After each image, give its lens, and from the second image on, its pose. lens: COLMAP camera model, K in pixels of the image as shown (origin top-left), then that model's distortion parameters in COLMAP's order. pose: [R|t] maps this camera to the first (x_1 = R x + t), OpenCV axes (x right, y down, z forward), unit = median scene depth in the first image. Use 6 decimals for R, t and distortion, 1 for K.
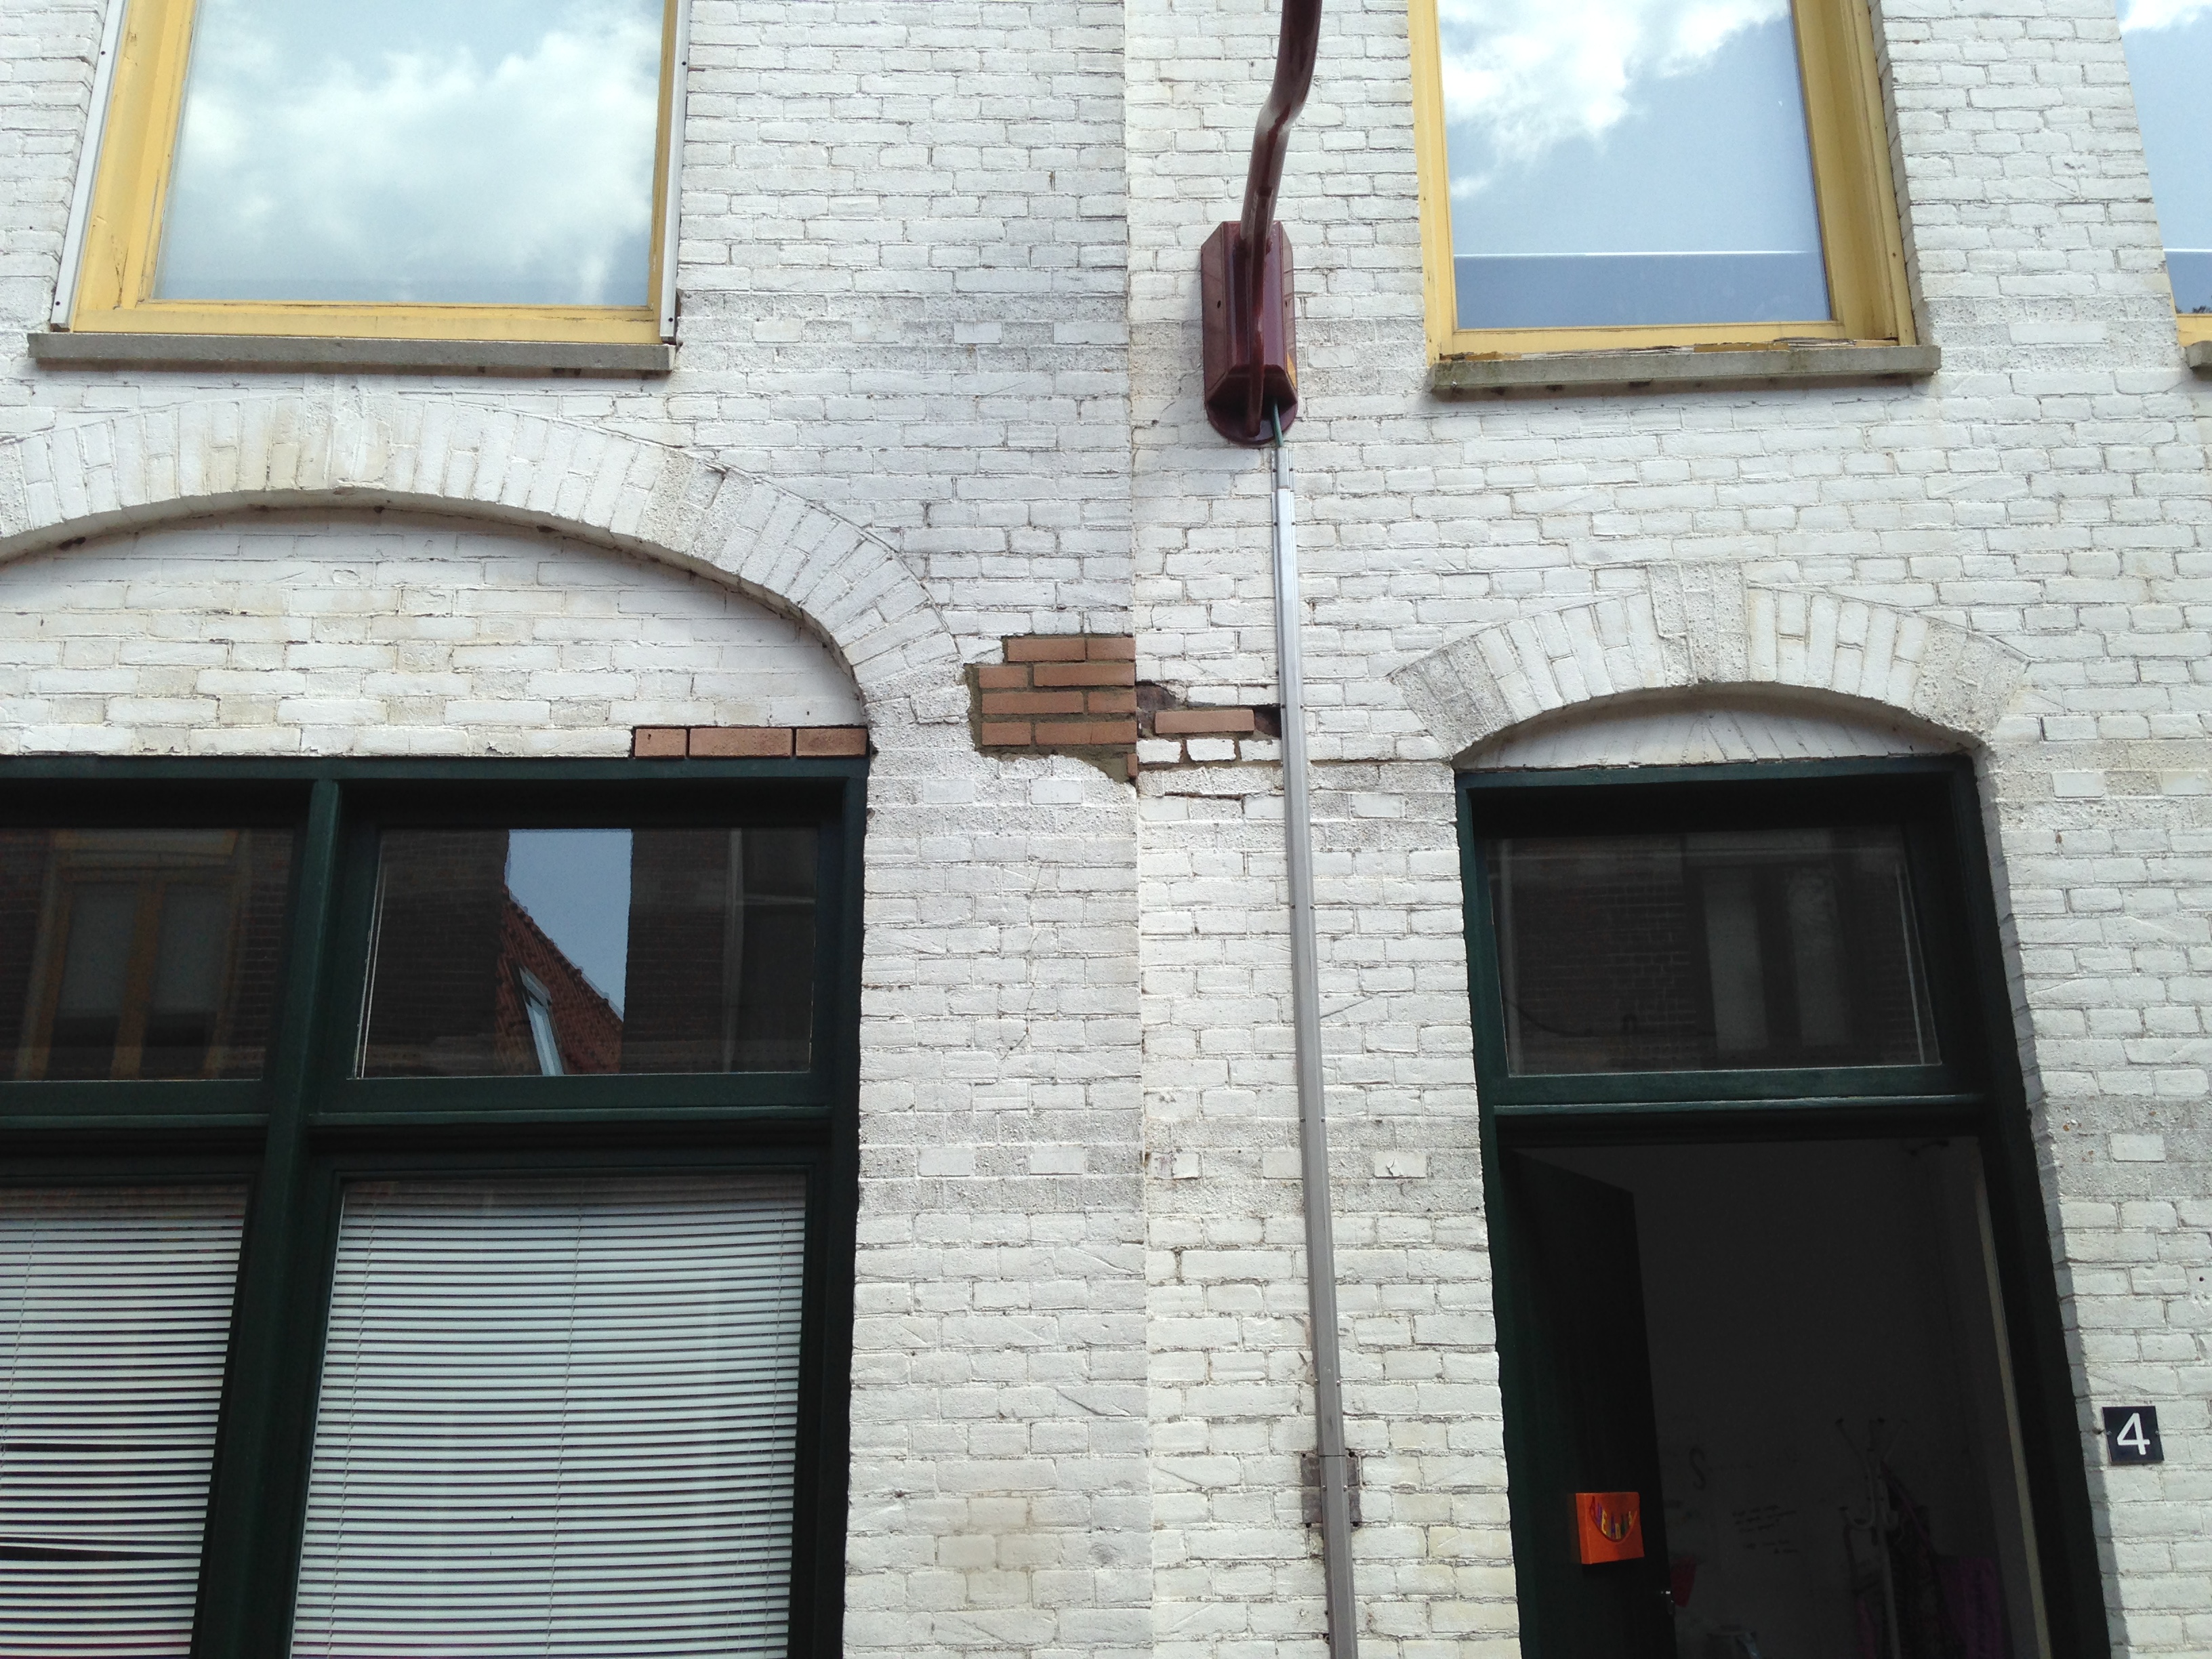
lens RADIAL K [[2037.2, 0, 1103.9], [0, 2037.2, 830.0], [0, 0, 1]] dist [0.139602, -0.215999]
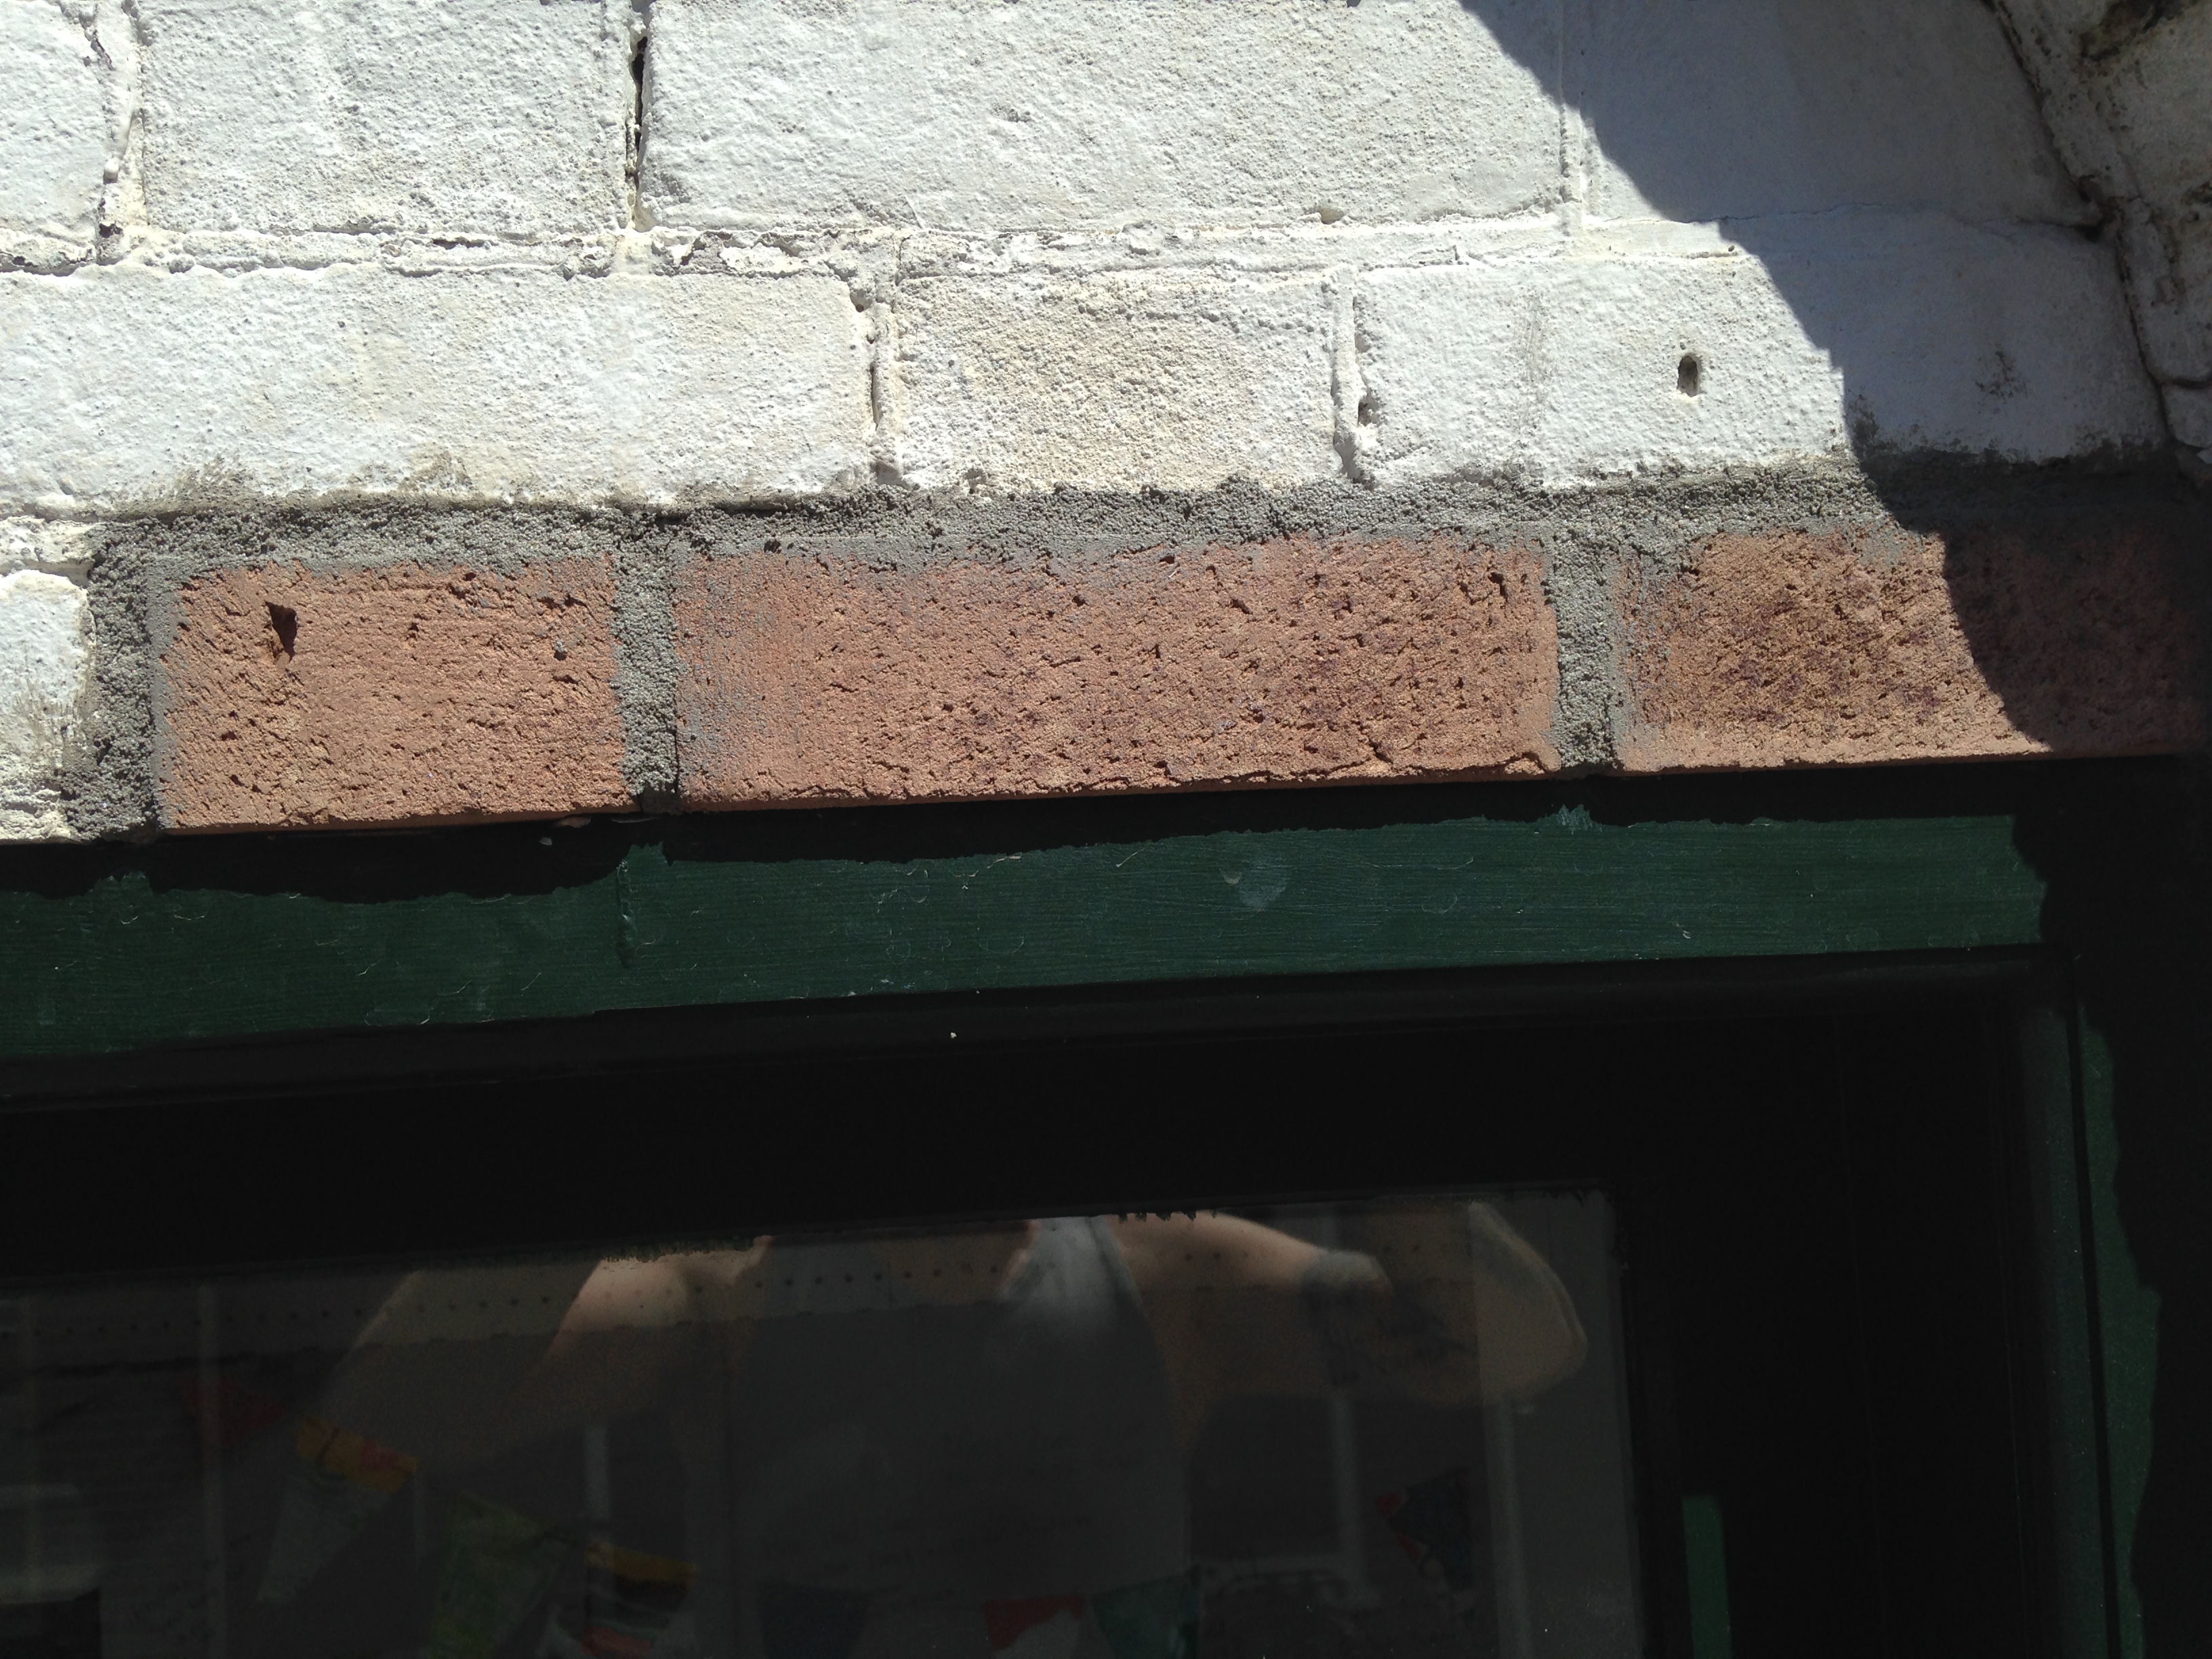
lens RADIAL K [[2037.2, 0, 1106.8], [0, 2037.2, 827.3], [0, 0, 1]] dist [0.139602, -0.215999]
pose [[0.997505, -0.024229, 0.066314, -0.185130], [0.001078, 0.944388, 0.328832, -0.070953], [-0.070593, -0.327940, 0.942057, 0.885824]]
